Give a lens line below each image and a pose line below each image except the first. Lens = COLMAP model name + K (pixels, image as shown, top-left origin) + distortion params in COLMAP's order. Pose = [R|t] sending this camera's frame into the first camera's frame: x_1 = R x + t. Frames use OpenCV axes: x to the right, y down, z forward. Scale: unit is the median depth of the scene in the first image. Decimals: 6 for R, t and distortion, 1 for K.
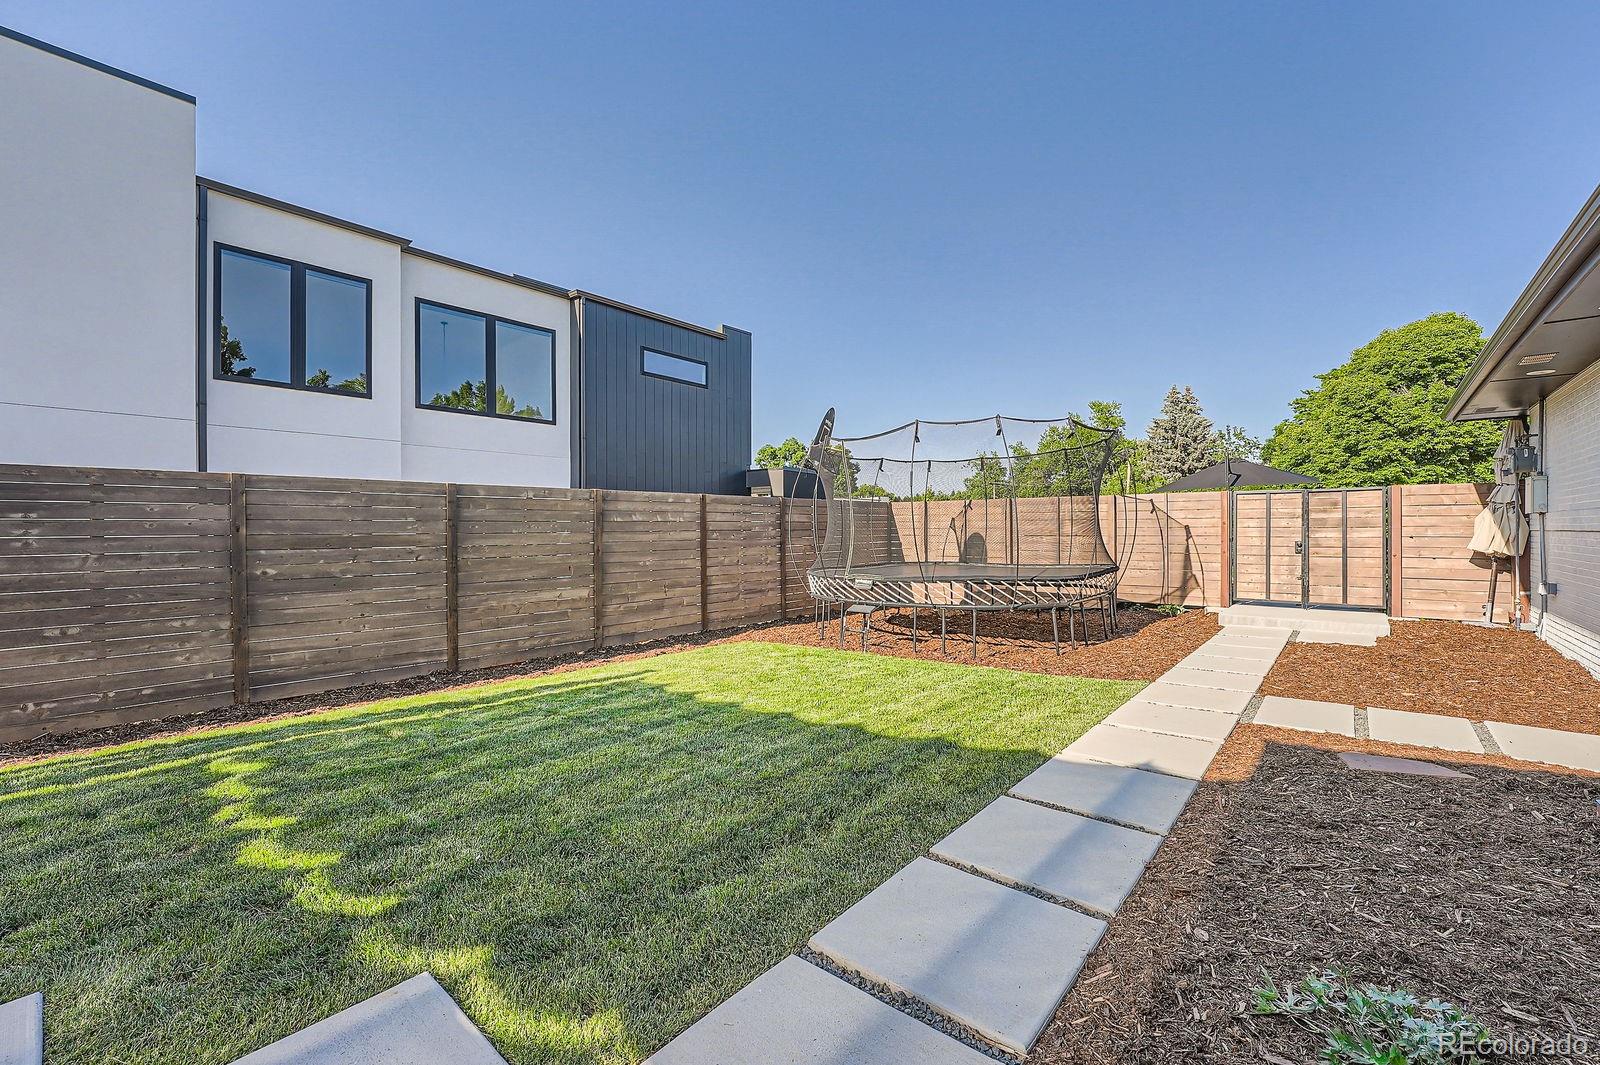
lens RADIAL K [[651.7, 0, 800.0], [0, 651.7, 530.4], [0, 0, 1]] dist [-0.008624, -0.001714]
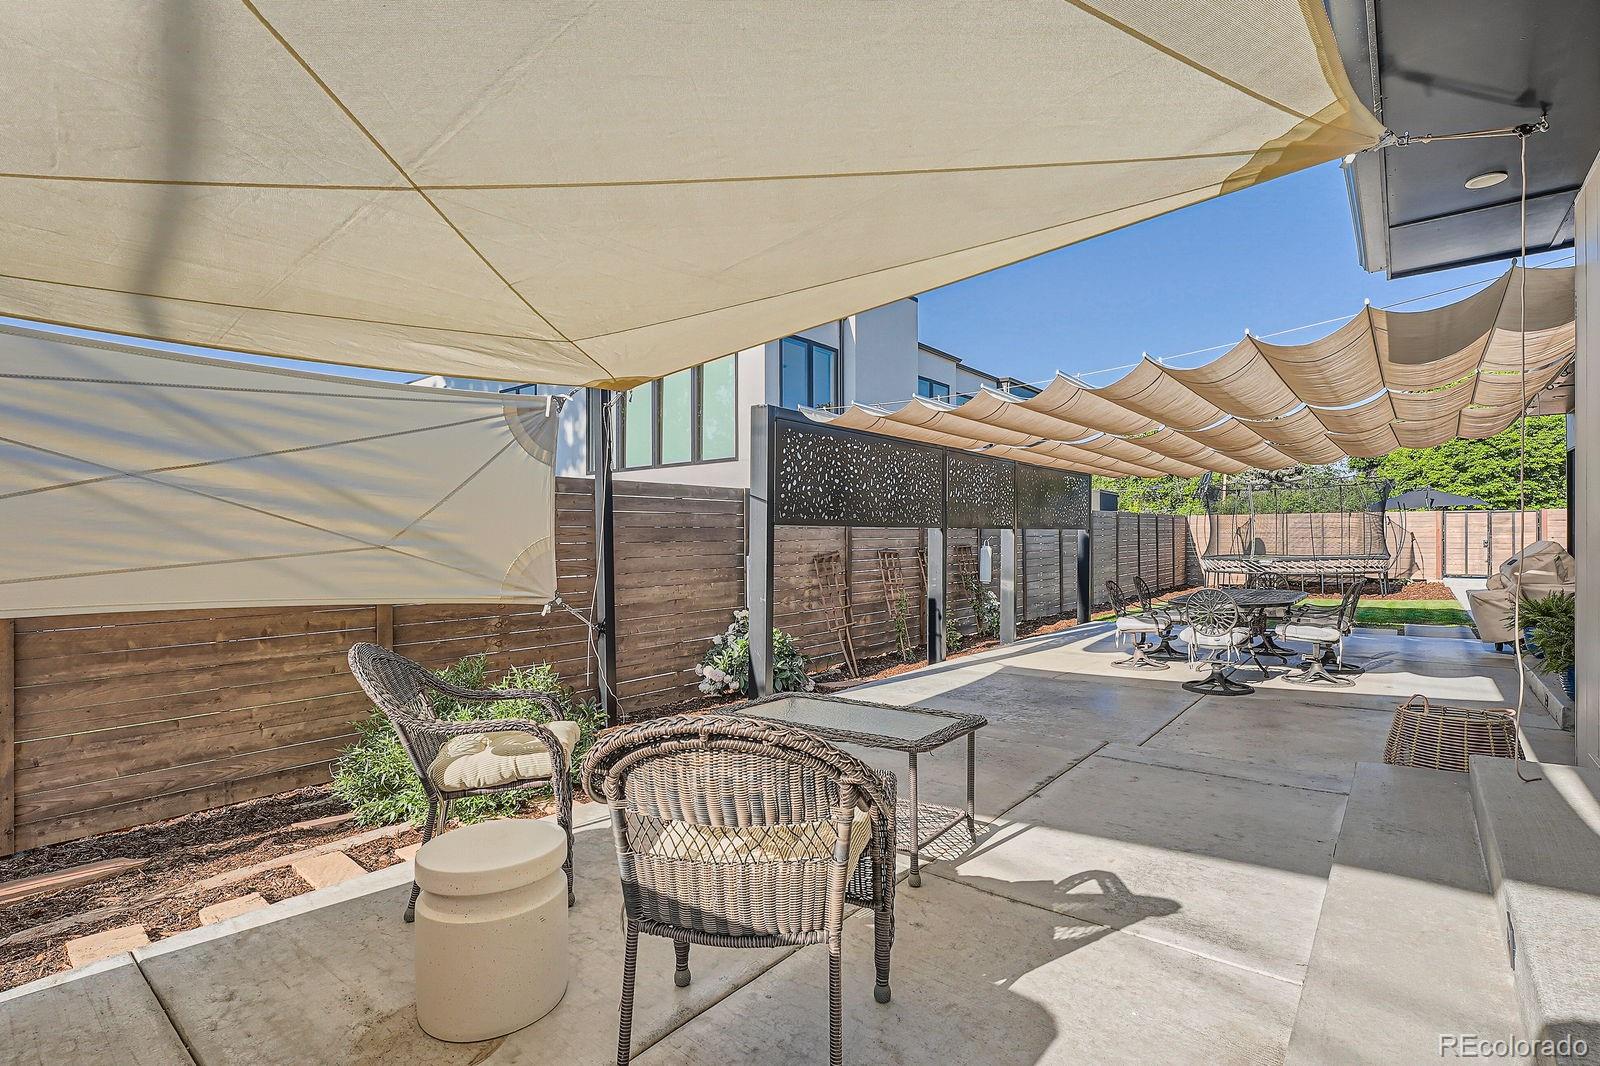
lens RADIAL K [[753.4, 0, 805.7], [0, 753.4, 534.8], [0, 0, 1]] dist [0.000966, 0.000541]
pose [[0.999328, -0.001093, 0.036633, -0.407749], [0.001233, 0.999992, -0.003797, 0.002558], [-0.036629, 0.003839, 0.999322, -0.346453]]
